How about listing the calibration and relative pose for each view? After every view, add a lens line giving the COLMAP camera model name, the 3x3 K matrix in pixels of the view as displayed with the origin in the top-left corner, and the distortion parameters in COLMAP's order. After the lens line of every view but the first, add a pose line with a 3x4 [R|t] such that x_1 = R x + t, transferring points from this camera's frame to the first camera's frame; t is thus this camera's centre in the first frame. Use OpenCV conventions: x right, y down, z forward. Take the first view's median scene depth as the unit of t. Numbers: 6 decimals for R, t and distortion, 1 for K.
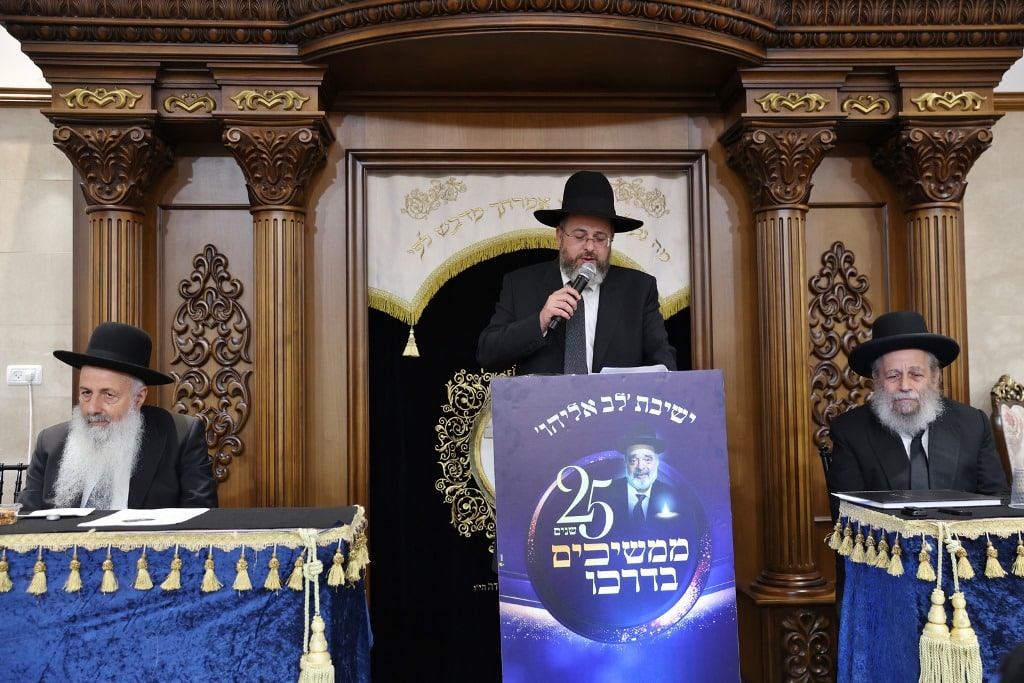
lens RADIAL K [[1099.9, 0, 510.7], [0, 1099.9, 340.3], [0, 0, 1]] dist [0.055072, 0.000000]
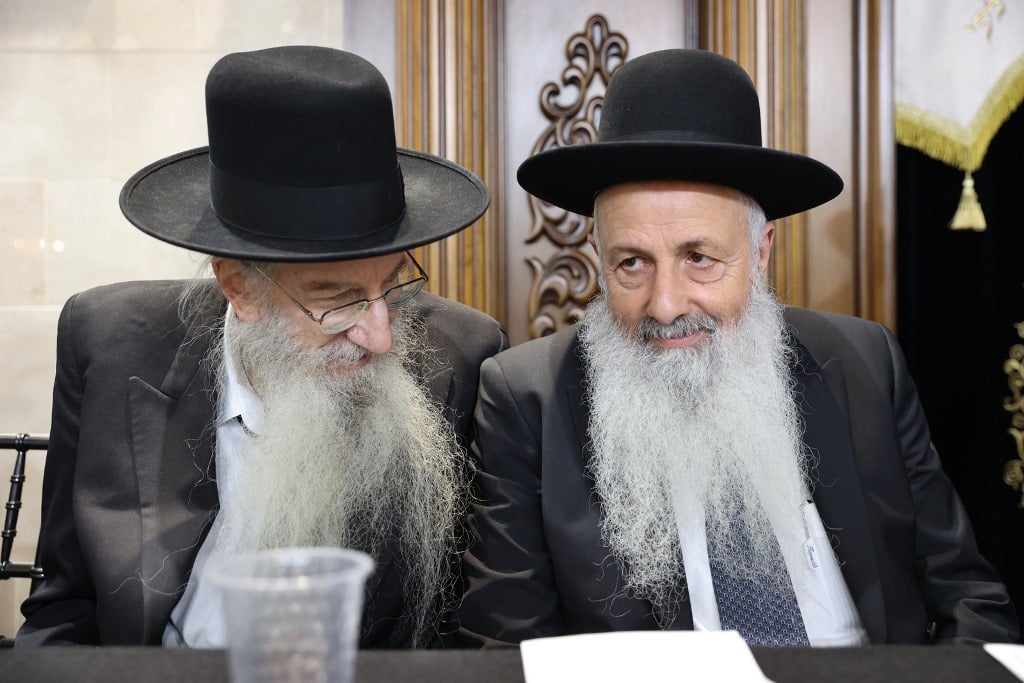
lens RADIAL K [[1212.1, 0, 510.1], [0, 1212.1, 341.3], [0, 0, 1]] dist [0.034087, 0.000000]
pose [[0.998278, 0.006464, -0.058310, -0.279558], [-0.003118, 0.998352, 0.057299, 0.035784], [0.058584, -0.057018, 0.996653, 0.414046]]
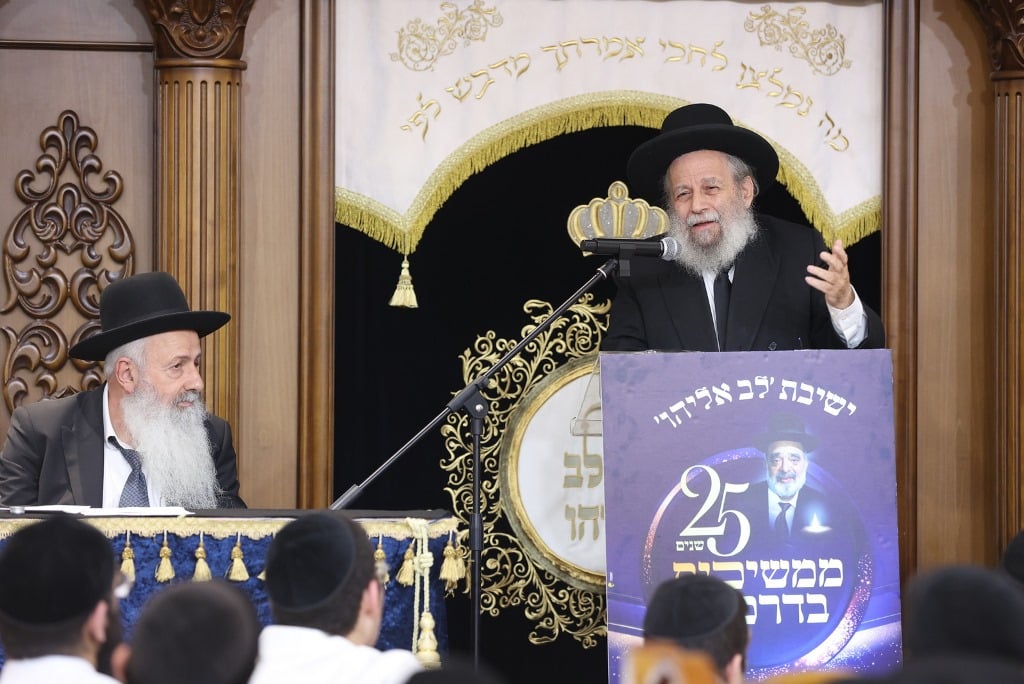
lens RADIAL K [[4432.8, 0, 504.3], [0, 4432.8, 310.4], [0, 0, 1]] dist [0.858416, 0.000000]
pose [[0.998765, 0.019339, 0.045775, -0.148224], [-0.020908, 0.999201, 0.034061, -0.066565], [-0.045080, -0.034976, 0.998371, -1.390906]]
